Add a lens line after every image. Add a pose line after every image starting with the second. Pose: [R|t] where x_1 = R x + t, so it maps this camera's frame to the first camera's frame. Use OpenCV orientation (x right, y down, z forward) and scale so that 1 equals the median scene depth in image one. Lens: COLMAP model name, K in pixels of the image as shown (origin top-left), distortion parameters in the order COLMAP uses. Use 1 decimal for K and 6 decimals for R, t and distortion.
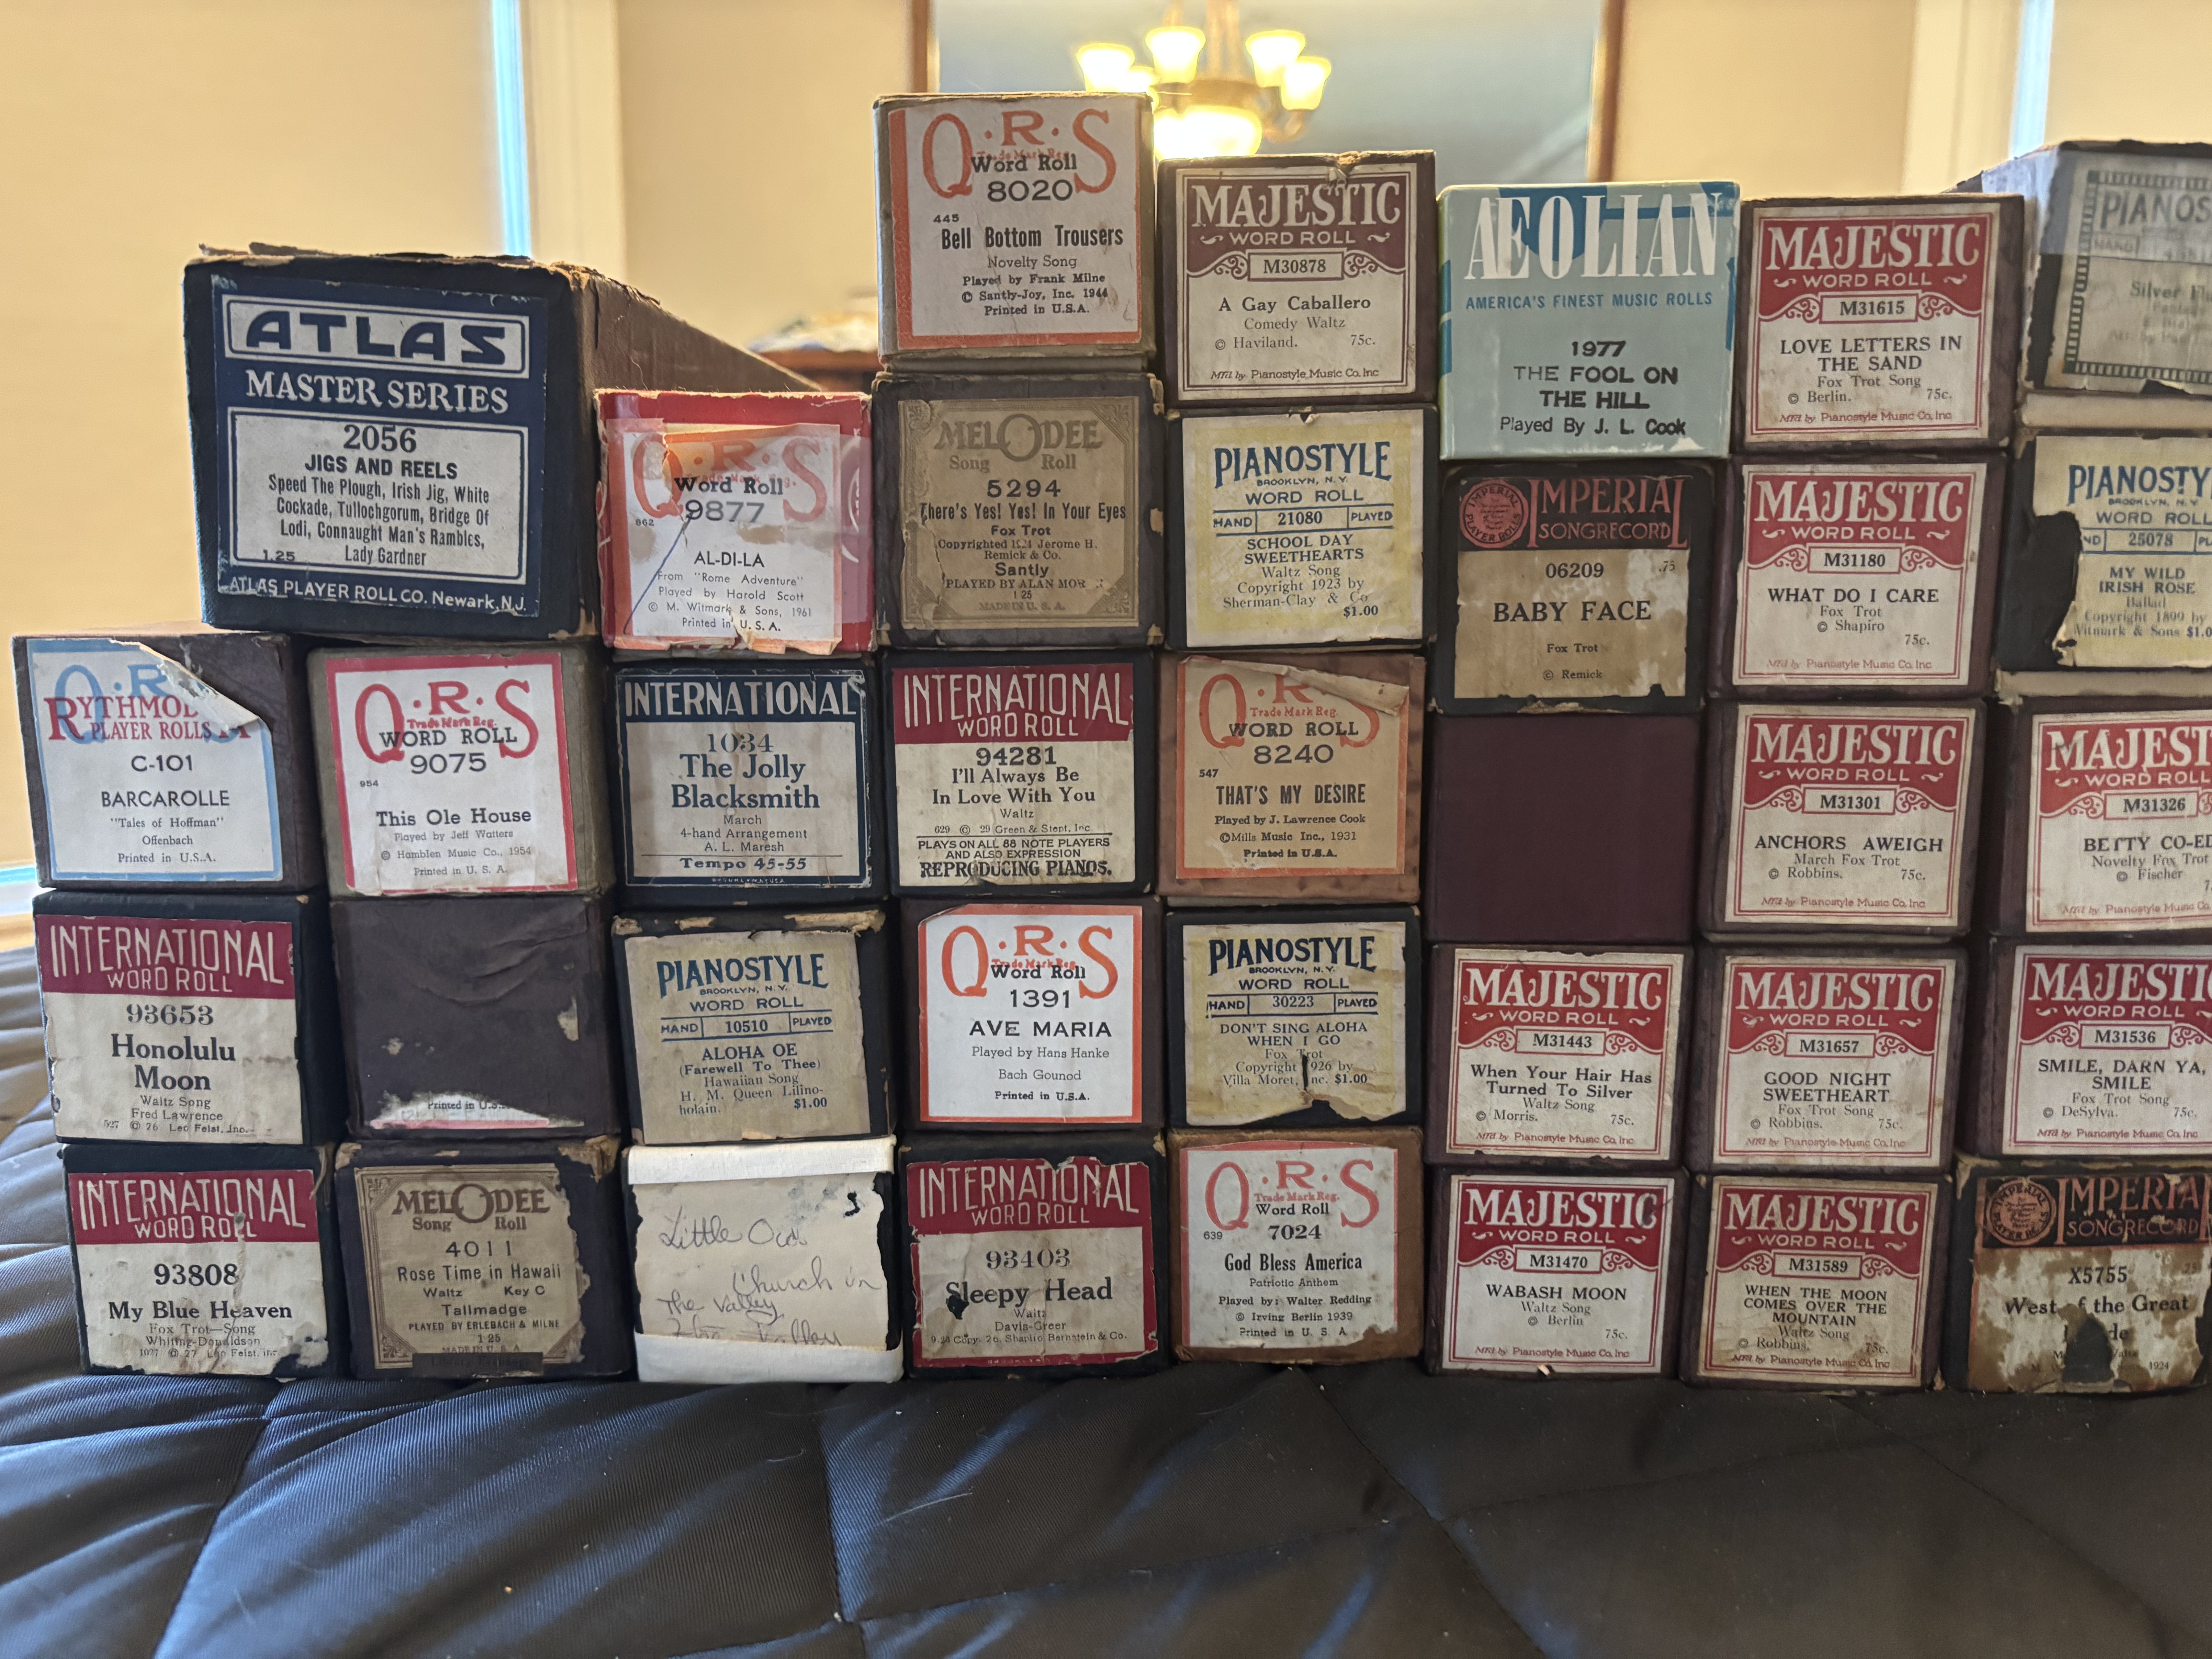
lens RADIAL K [[1577.8, 0, 1106.0], [0, 1577.8, 829.5], [0, 0, 1]] dist [0.041900, -0.057392]
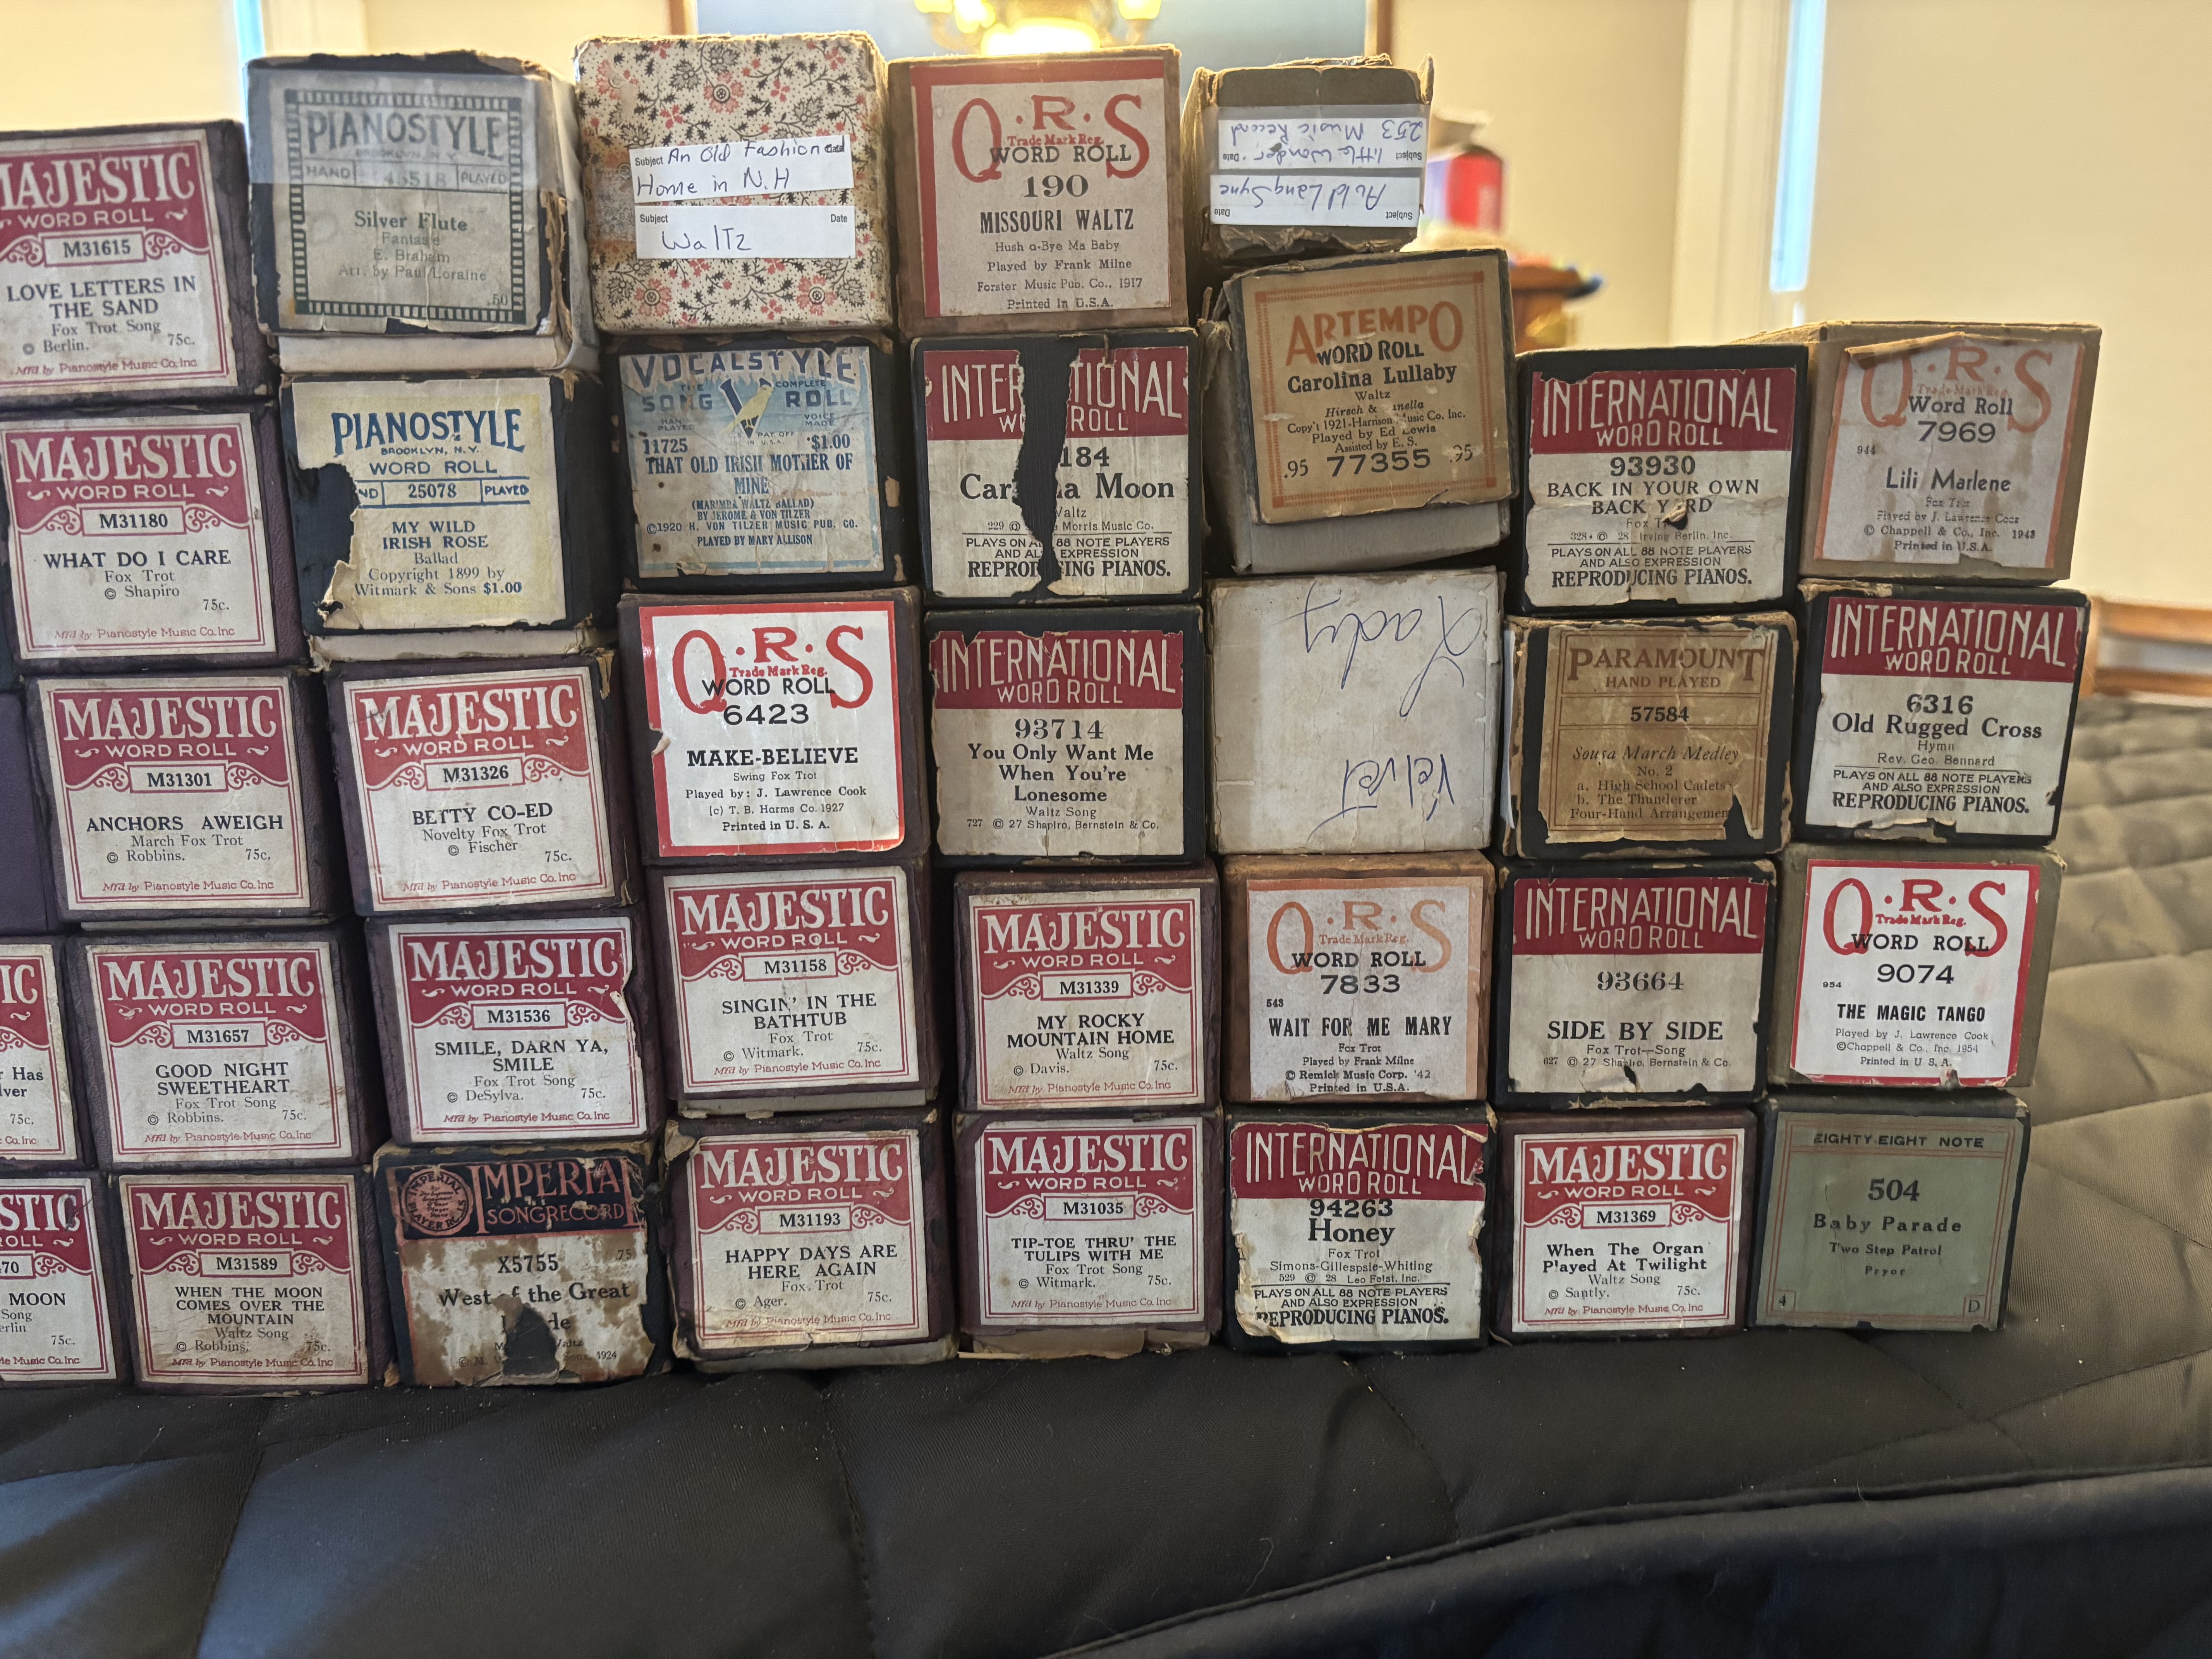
lens RADIAL K [[1577.8, 0, 1106.0], [0, 1577.8, 829.5], [0, 0, 1]] dist [0.041900, -0.057392]
pose [[0.999423, -0.030834, 0.014244, 1.008400], [0.030263, 0.998794, 0.038670, -0.007413], [-0.015419, -0.038217, 0.999150, 0.051680]]
